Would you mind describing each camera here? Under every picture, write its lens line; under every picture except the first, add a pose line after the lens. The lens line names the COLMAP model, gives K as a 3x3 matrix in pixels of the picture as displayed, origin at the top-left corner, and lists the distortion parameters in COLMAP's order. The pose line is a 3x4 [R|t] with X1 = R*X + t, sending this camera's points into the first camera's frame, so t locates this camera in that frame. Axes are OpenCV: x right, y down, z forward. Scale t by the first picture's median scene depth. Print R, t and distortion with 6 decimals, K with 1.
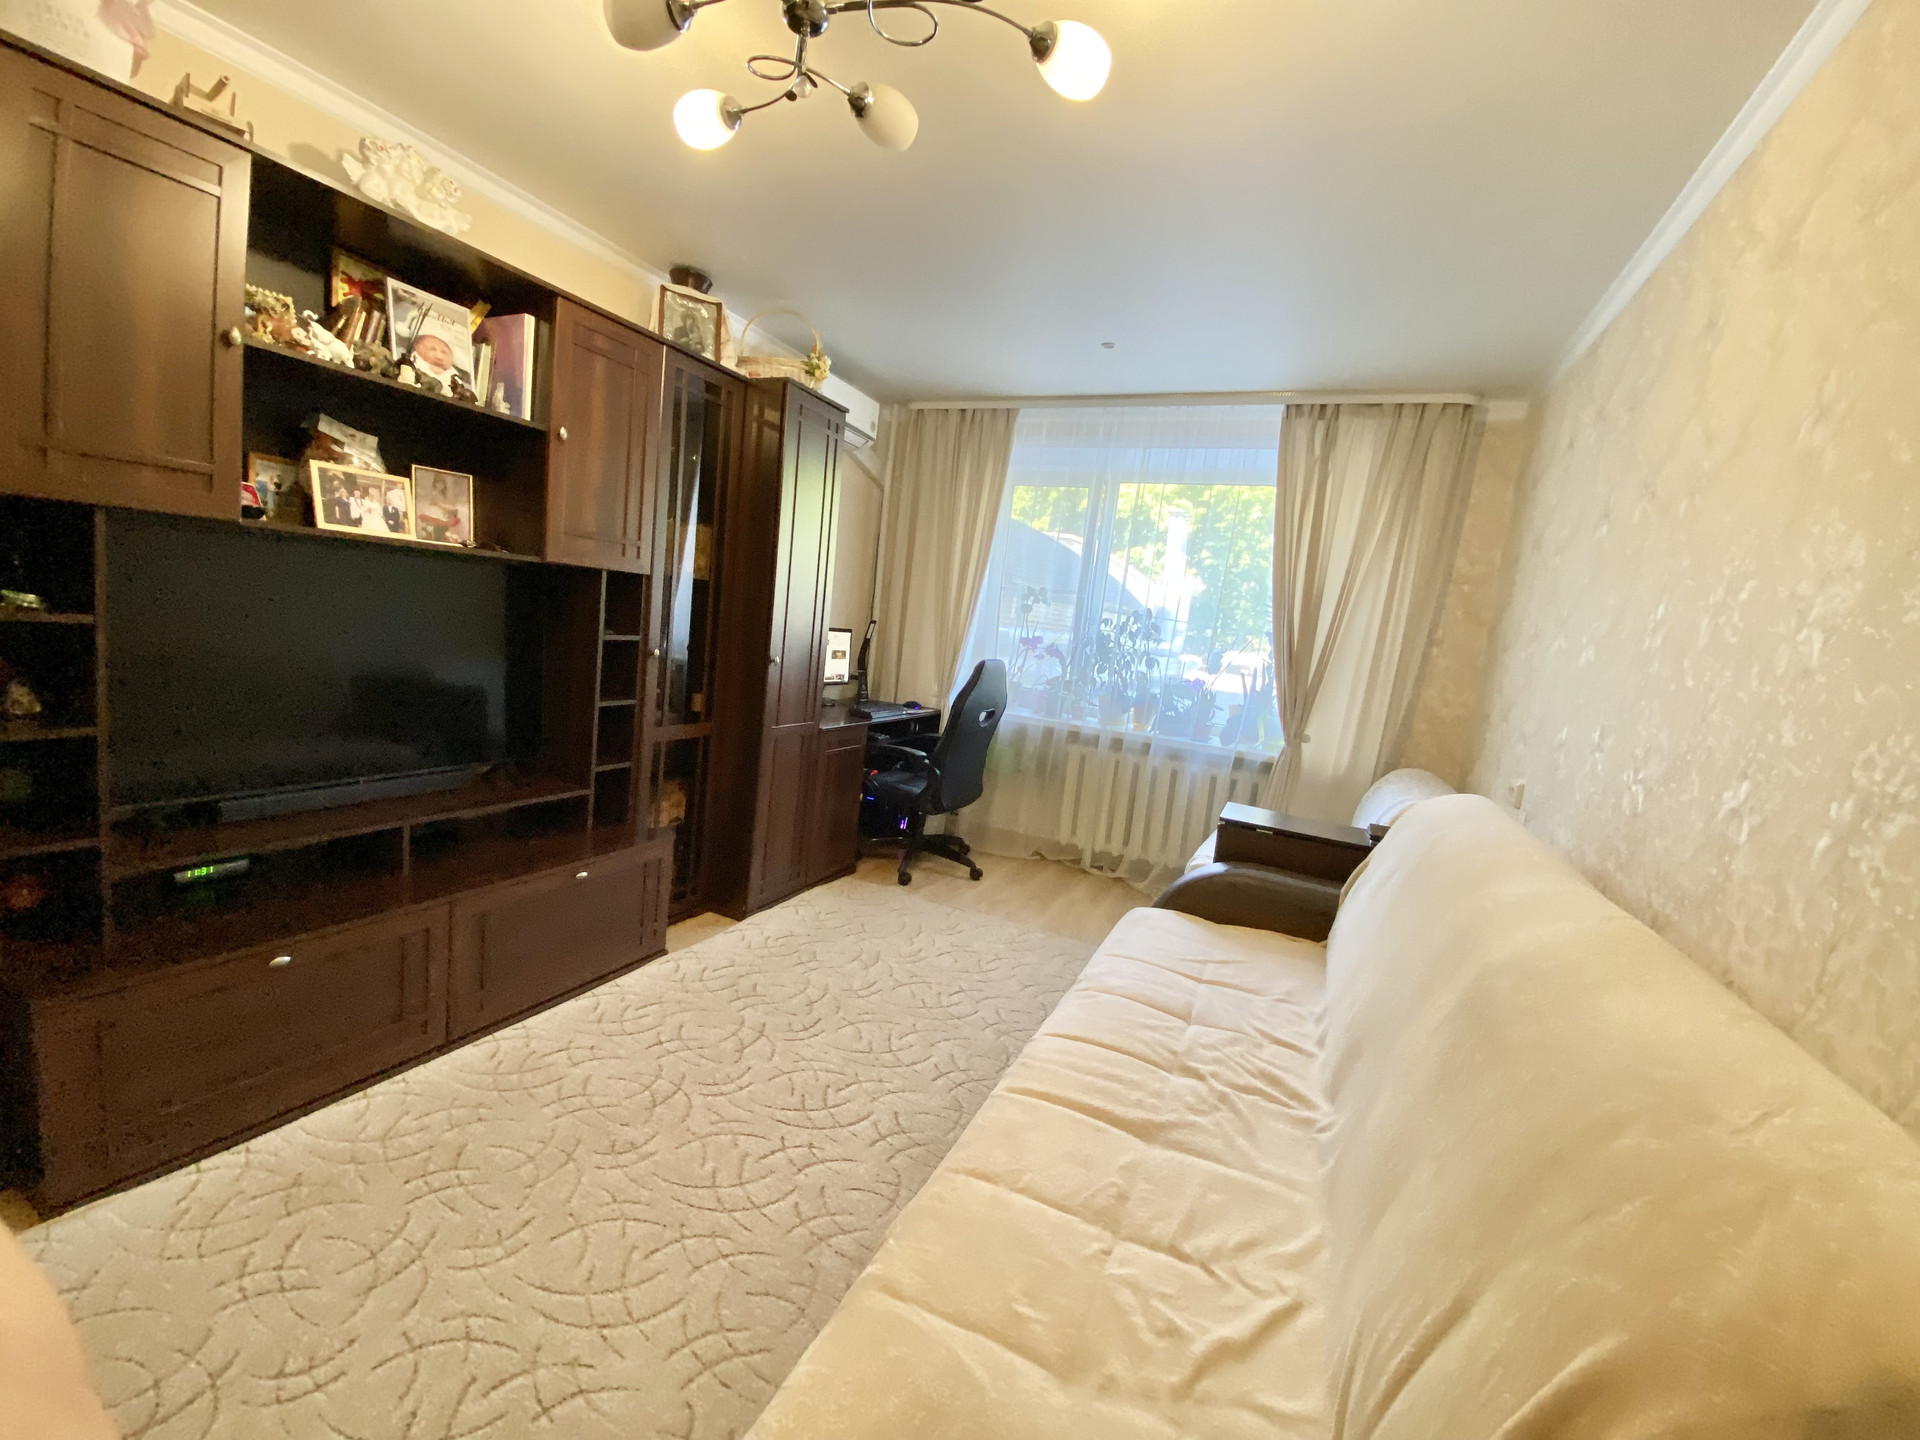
lens RADIAL K [[785.6, 0, 959.2], [0, 785.6, 718.8], [0, 0, 1]] dist [0.003104, -0.006393]
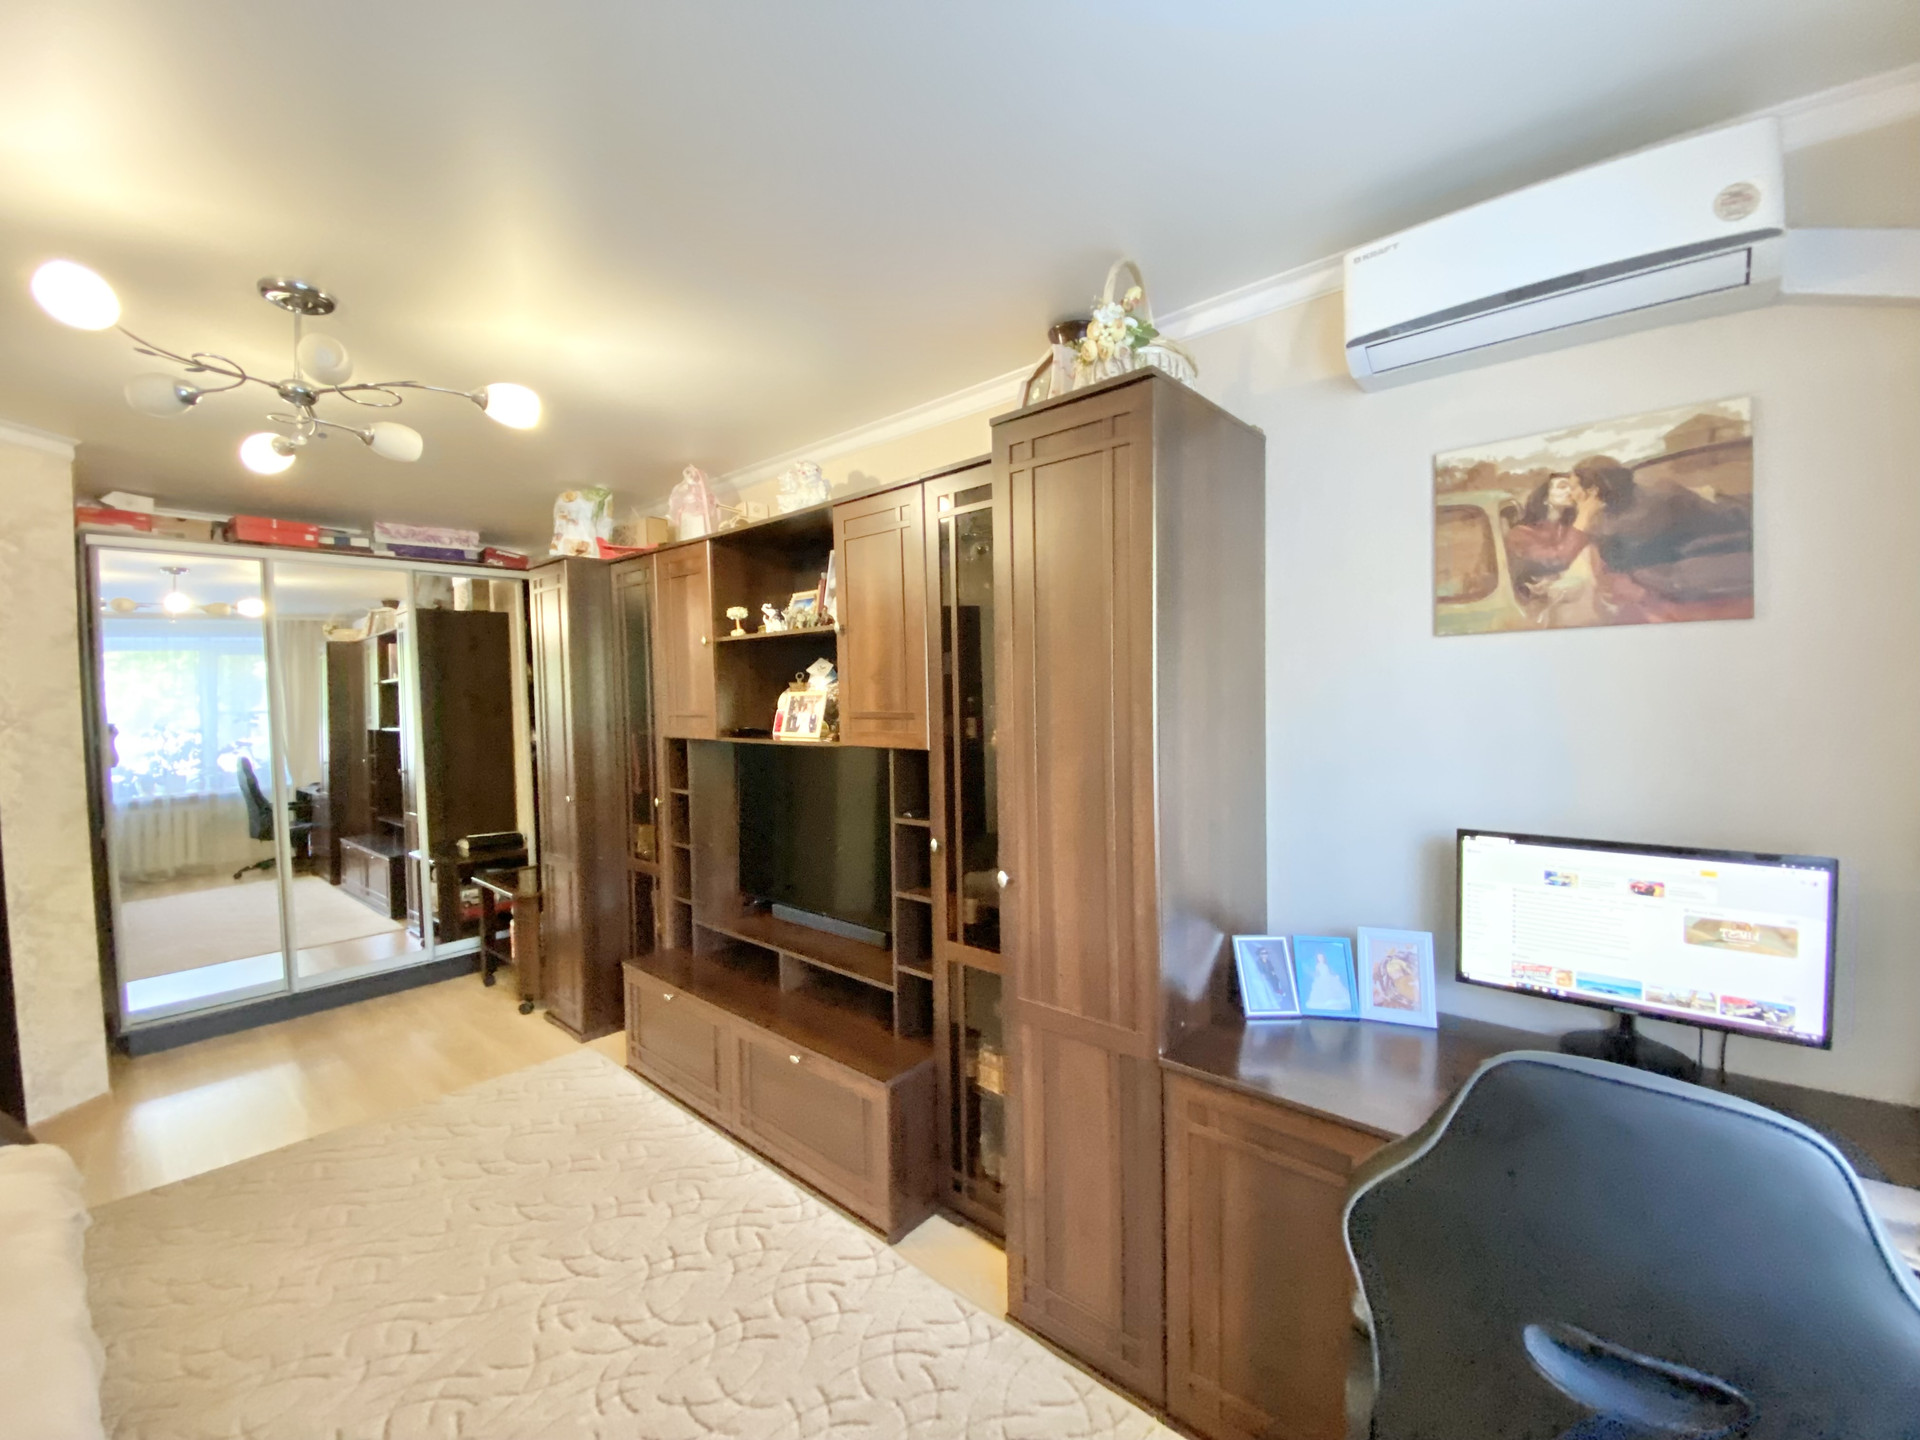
lens RADIAL K [[785.6, 0, 962.1], [0, 785.6, 707.5], [0, 0, 1]] dist [0.003104, -0.006393]
pose [[-0.286070, -0.089546, -0.954015, 0.454730], [-0.128464, 0.990220, -0.054423, -0.216825], [0.949558, 0.106988, -0.294776, 1.480429]]
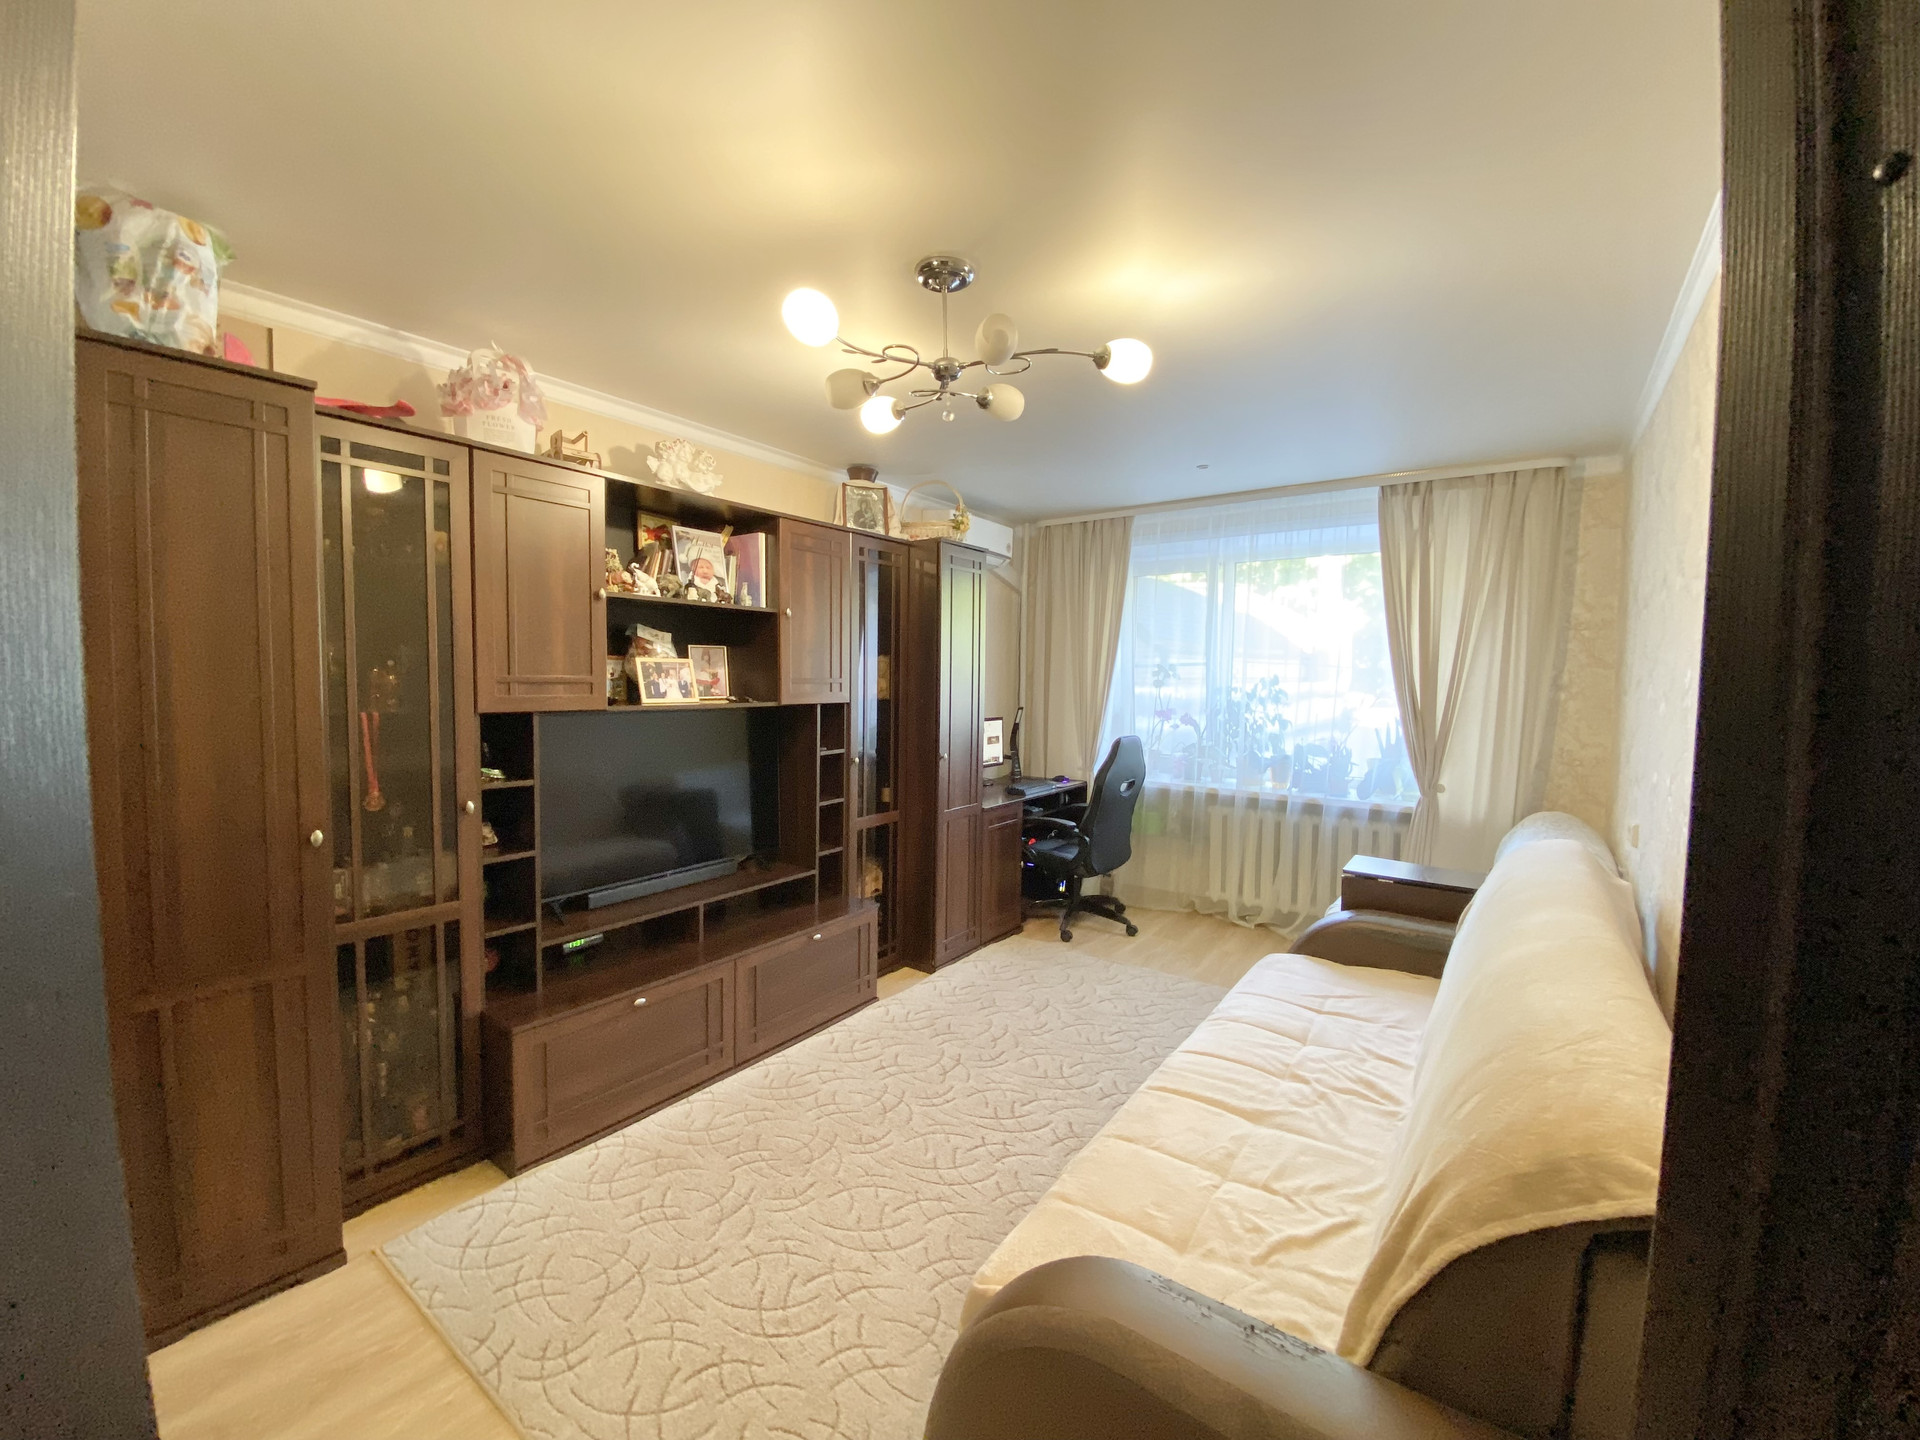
lens RADIAL K [[785.6, 0, 955.5], [0, 785.6, 718.7], [0, 0, 1]] dist [0.003104, -0.006393]
pose [[0.976977, -0.085538, -0.195447, 0.037397], [0.070178, 0.993973, -0.084221, -0.040059], [0.201473, 0.068566, 0.977091, -0.270350]]
